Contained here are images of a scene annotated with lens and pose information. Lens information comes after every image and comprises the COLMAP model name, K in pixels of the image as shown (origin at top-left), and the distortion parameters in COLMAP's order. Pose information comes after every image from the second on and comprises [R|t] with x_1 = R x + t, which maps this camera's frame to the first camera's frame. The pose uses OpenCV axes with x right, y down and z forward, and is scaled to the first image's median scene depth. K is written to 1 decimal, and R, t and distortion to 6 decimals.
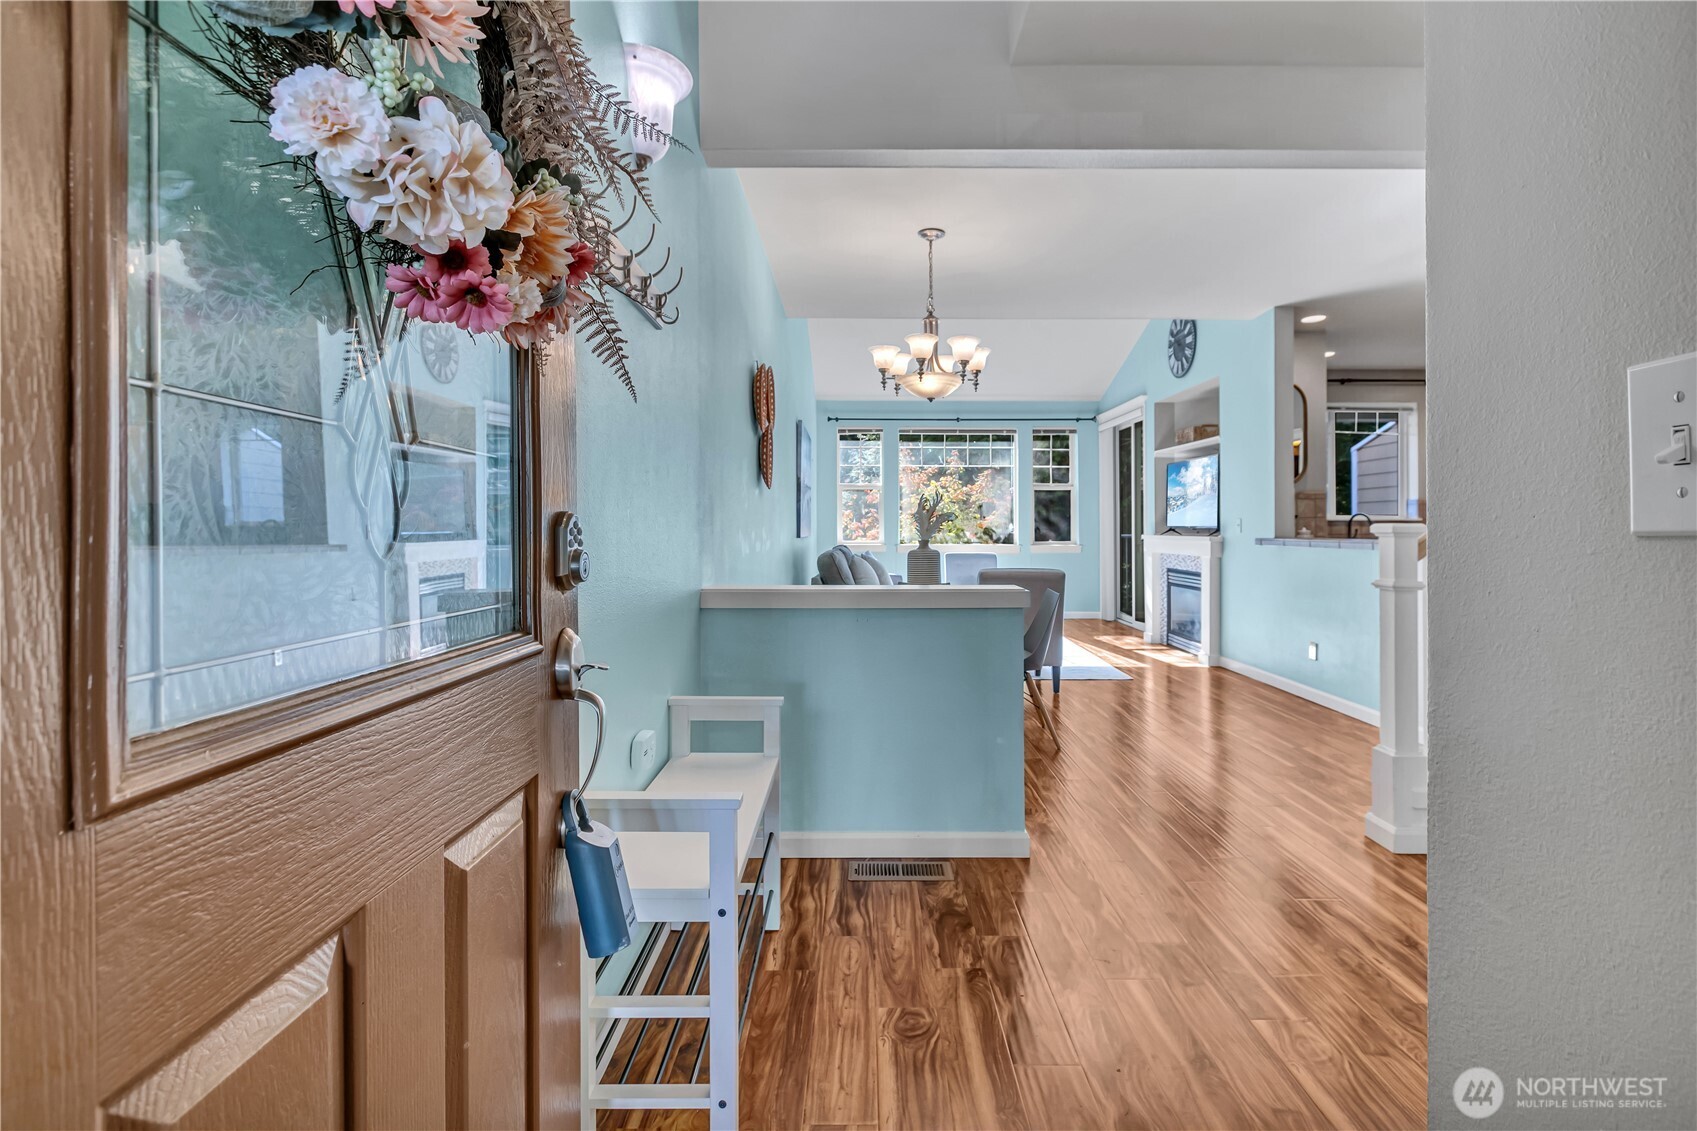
lens RADIAL K [[777.3, 0, 872.6], [0, 777.3, 535.2], [0, 0, 1]] dist [-0.003089, 0.000806]
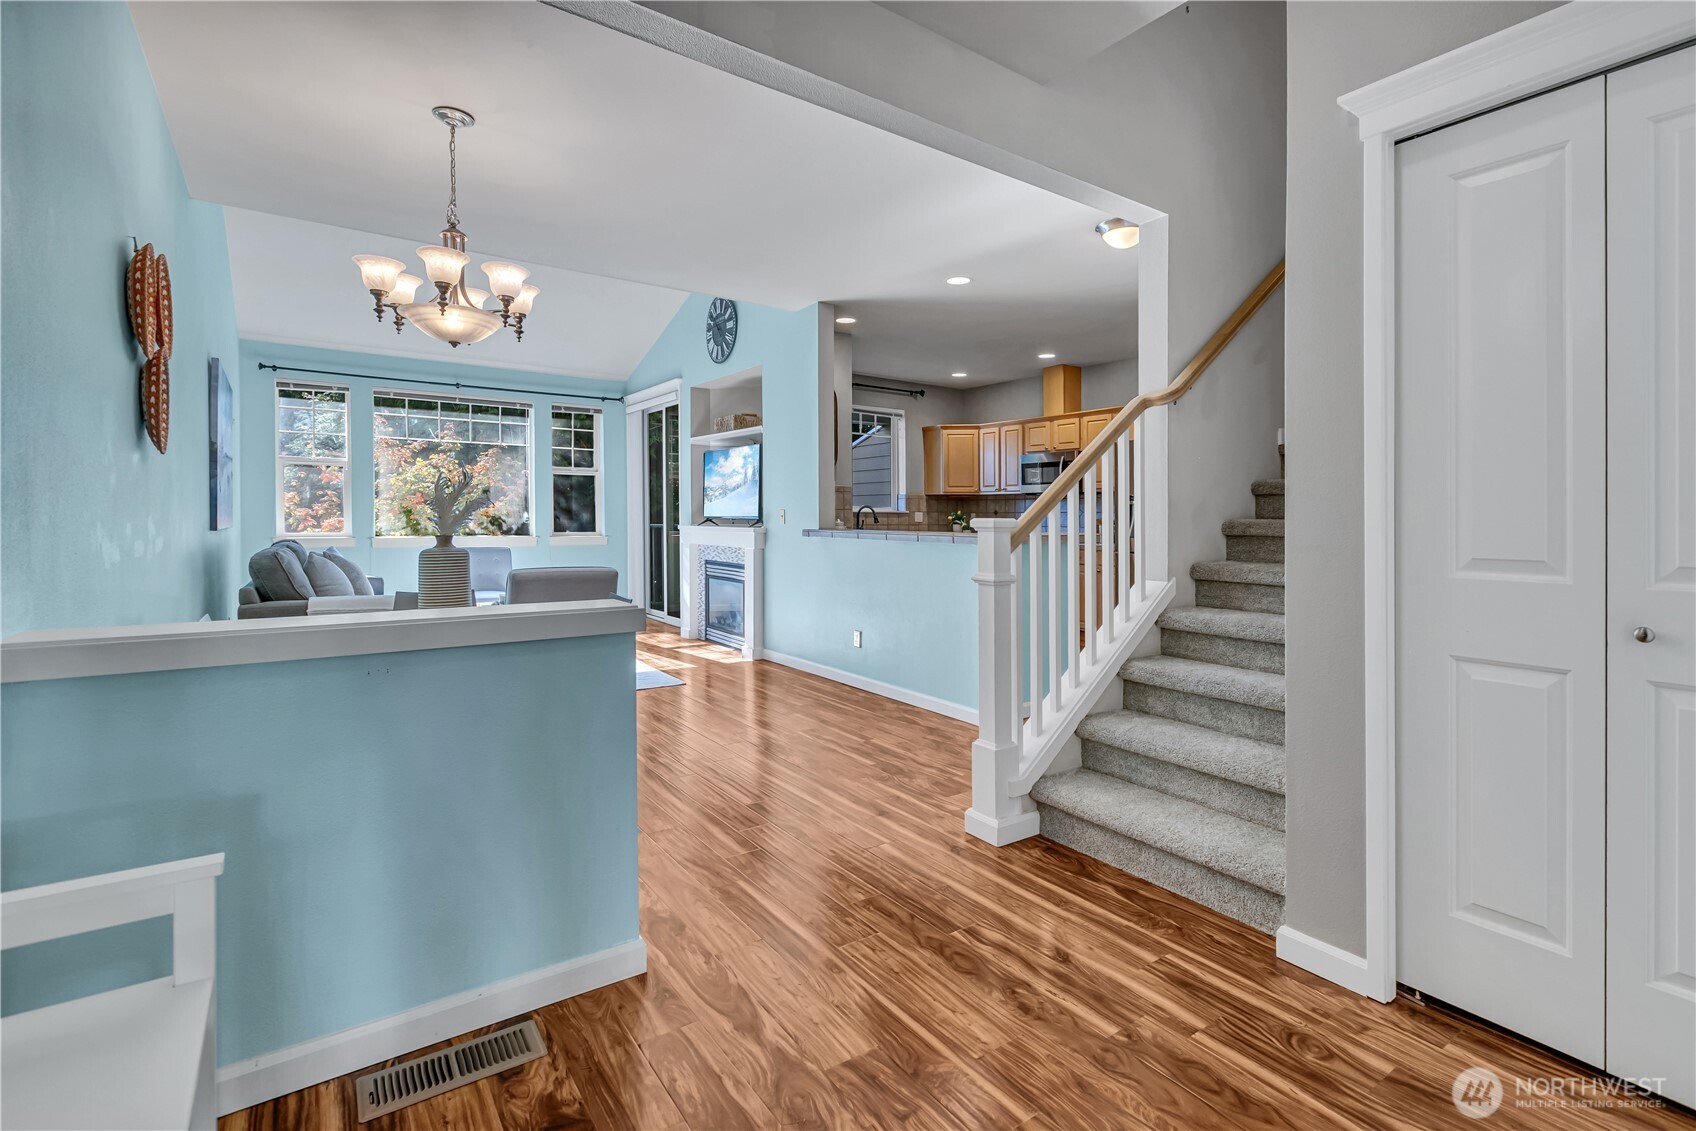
lens RADIAL K [[776.9, 0, 855.9], [0, 776.9, 531.4], [0, 0, 1]] dist [-0.003089, 0.000806]
pose [[0.820783, -0.004334, 0.571224, -0.021462], [-0.001836, 0.999946, 0.010226, -0.003793], [-0.571237, -0.009442, 0.820731, 0.118396]]
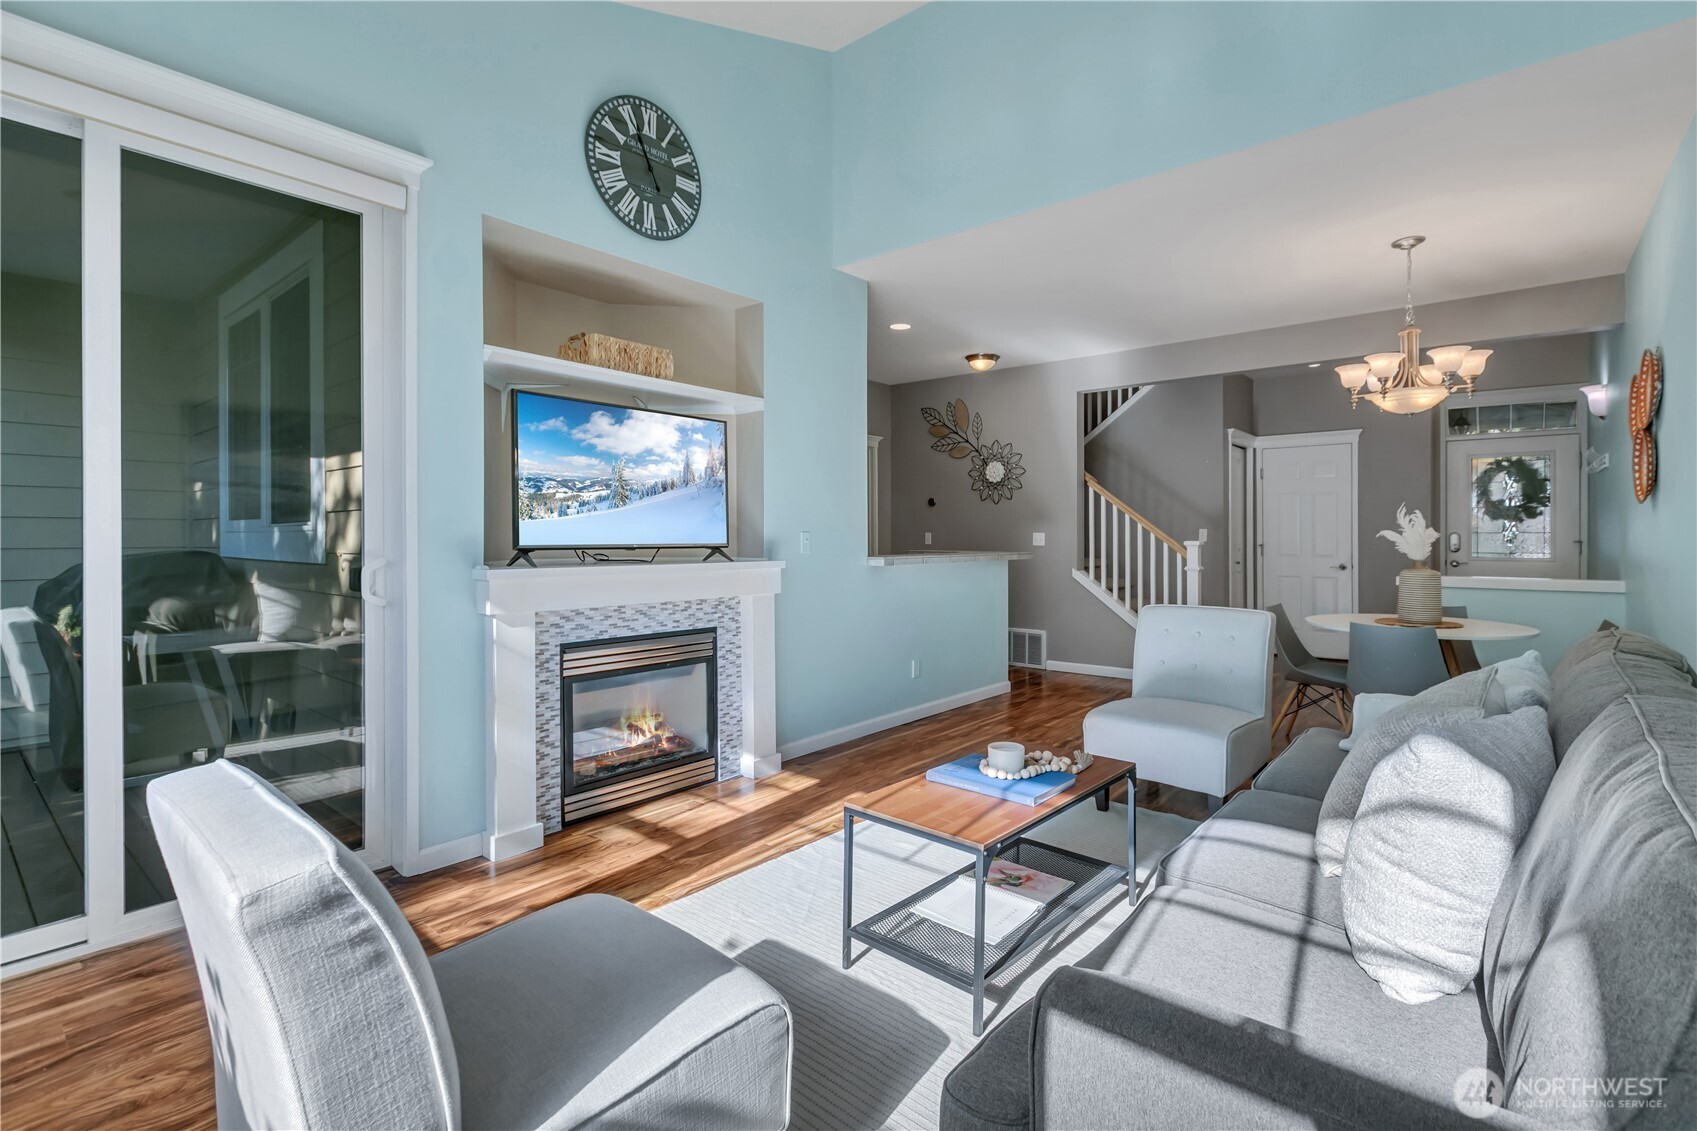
lens RADIAL K [[777.3, 0, 860.7], [0, 777.3, 532.6], [0, 0, 1]] dist [-0.003089, 0.000806]
pose [[-0.758327, 0.003465, 0.651865, -0.019874], [0.006169, 0.999979, 0.001862, -0.021139], [-0.651845, 0.005433, -0.758333, 1.420894]]
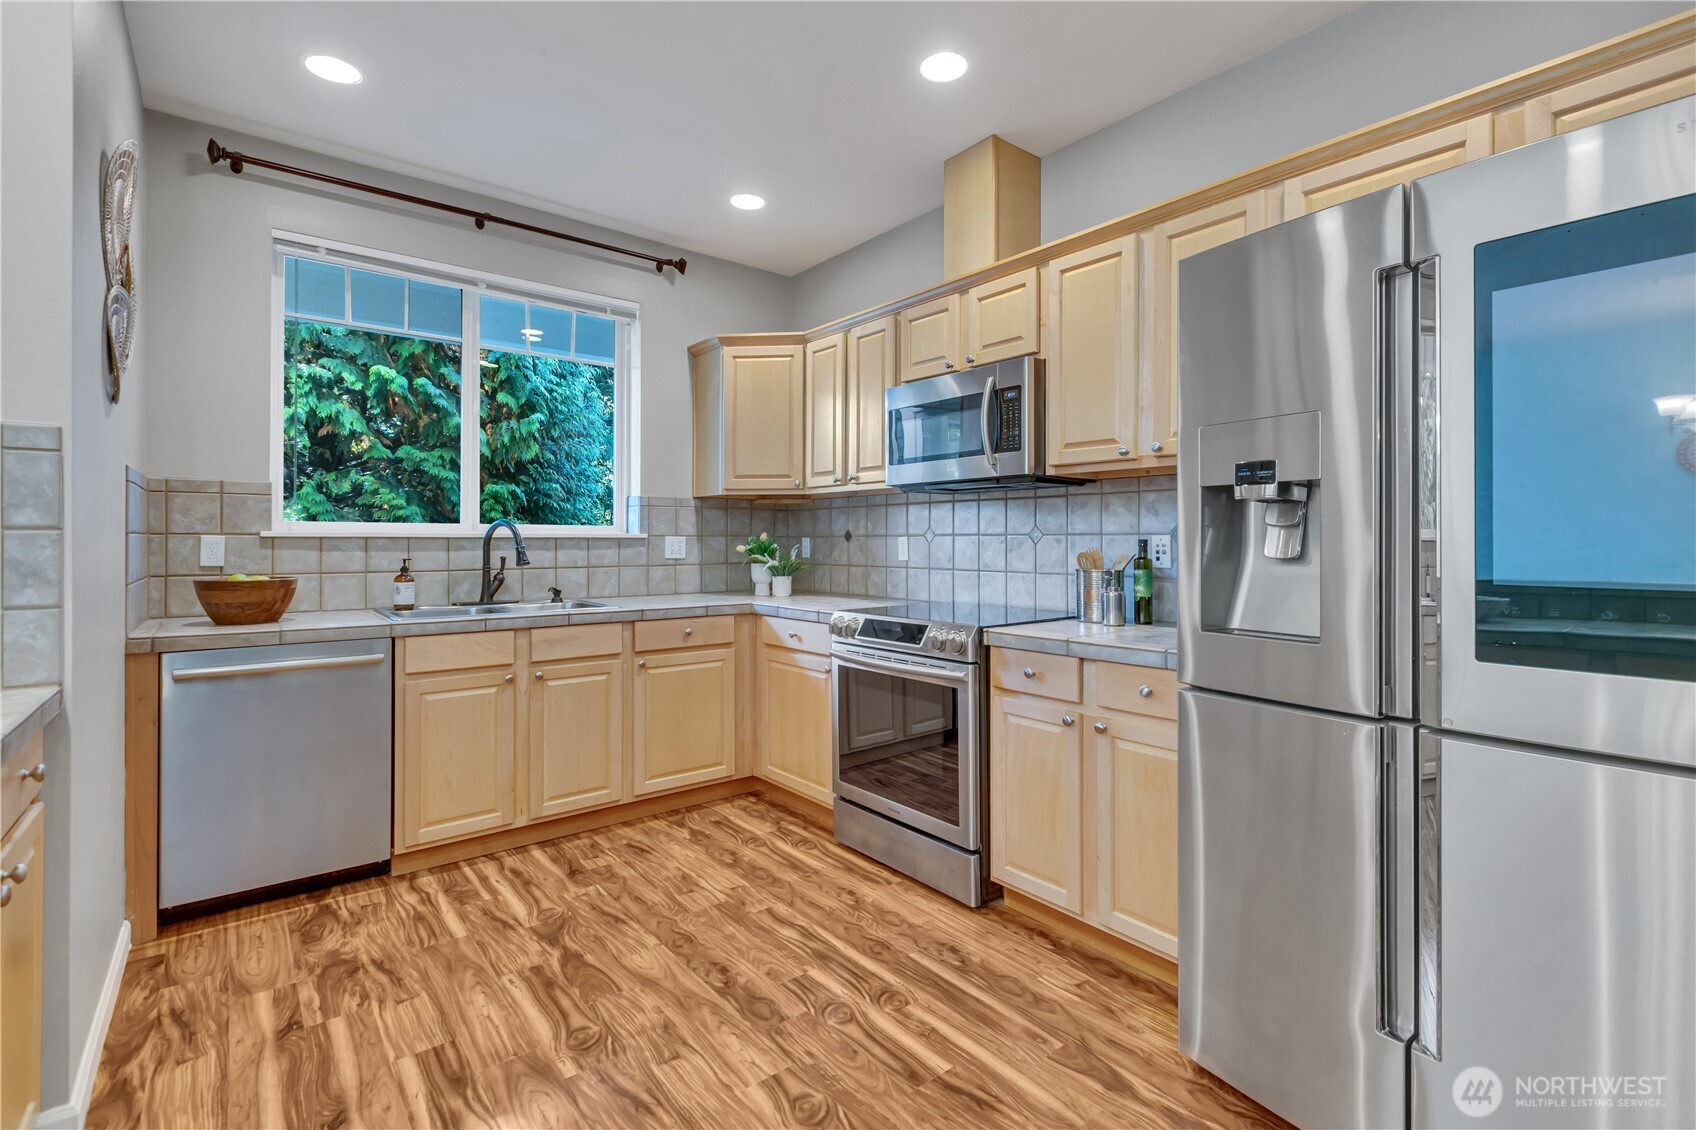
lens RADIAL K [[776.9, 0, 854.9], [0, 776.9, 535.5], [0, 0, 1]] dist [-0.003089, 0.000806]
pose [[0.781237, 0.013346, 0.624091, 0.615142], [-0.002072, 0.999821, -0.018787, -0.013457], [-0.624231, 0.013384, 0.781126, 0.646720]]
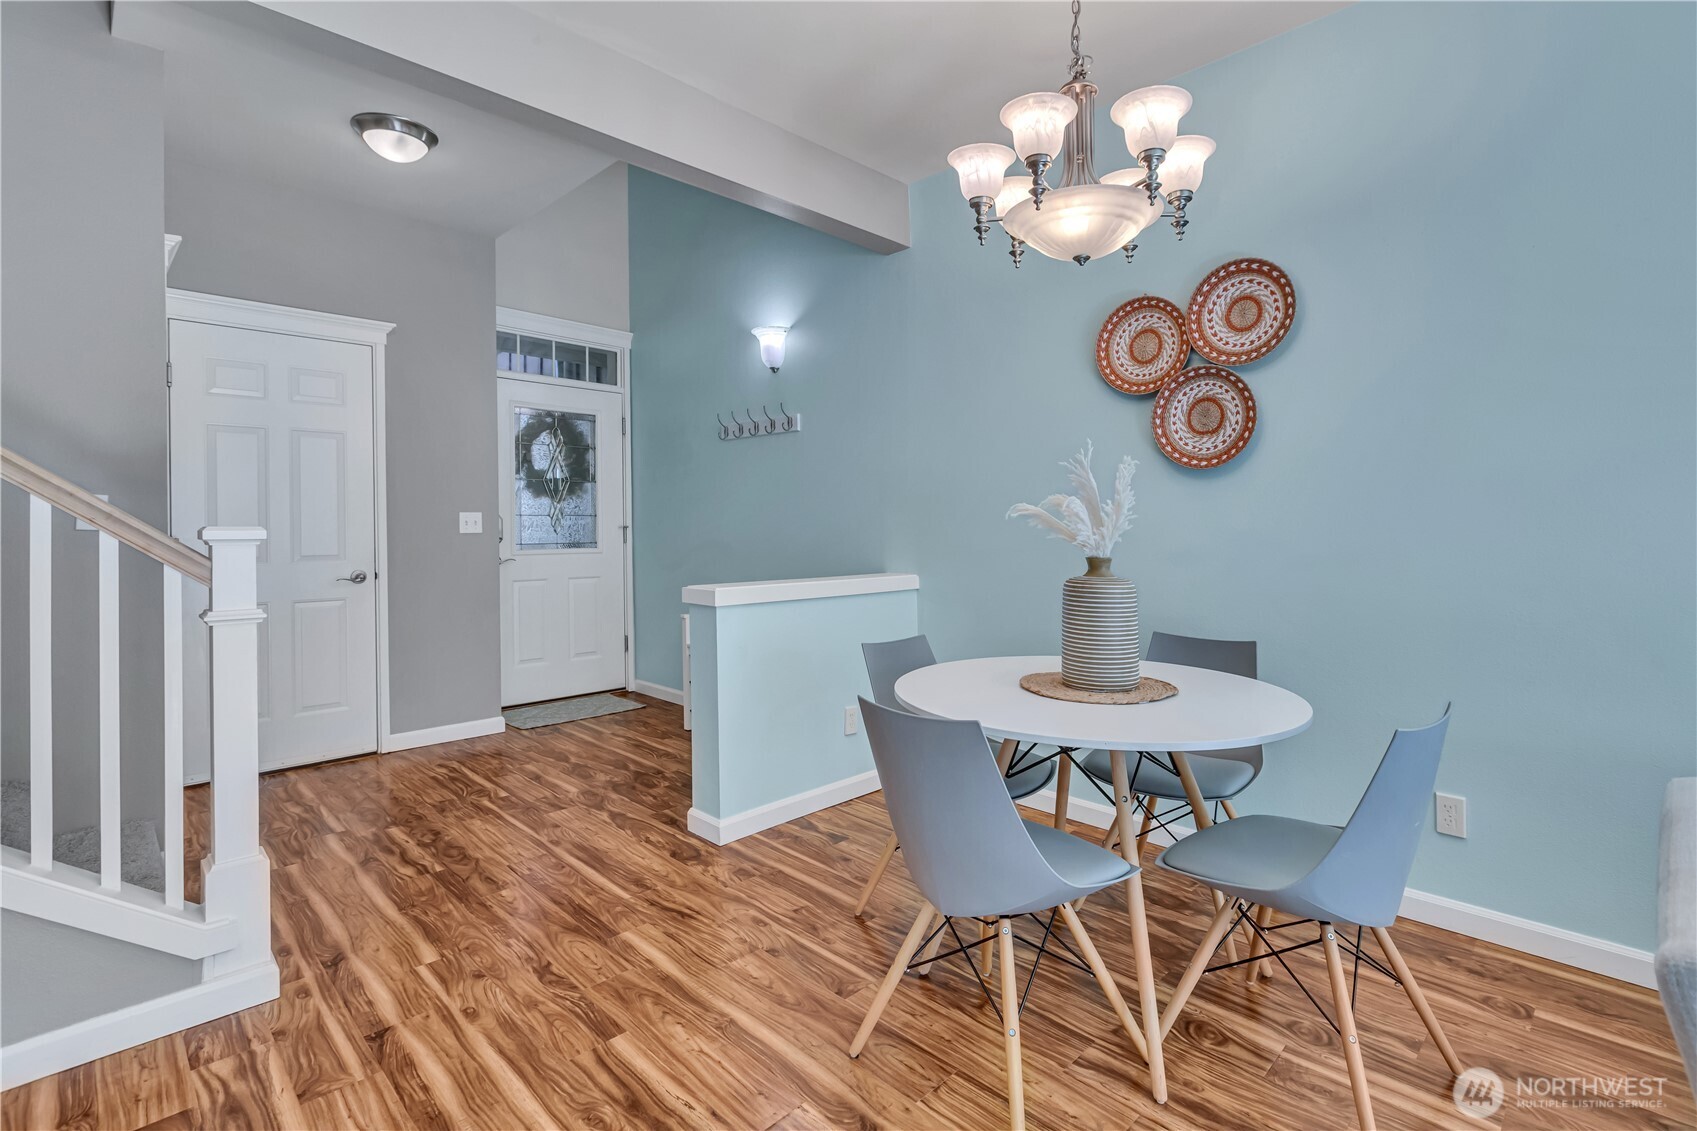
lens RADIAL K [[777.3, 0, 869.5], [0, 777.3, 535.7], [0, 0, 1]] dist [-0.003089, 0.000806]
pose [[-0.704868, 0.008636, -0.709286, 0.328626], [-0.006549, 0.999804, 0.018682, -0.010010], [0.709308, 0.017814, -0.704673, 0.801955]]
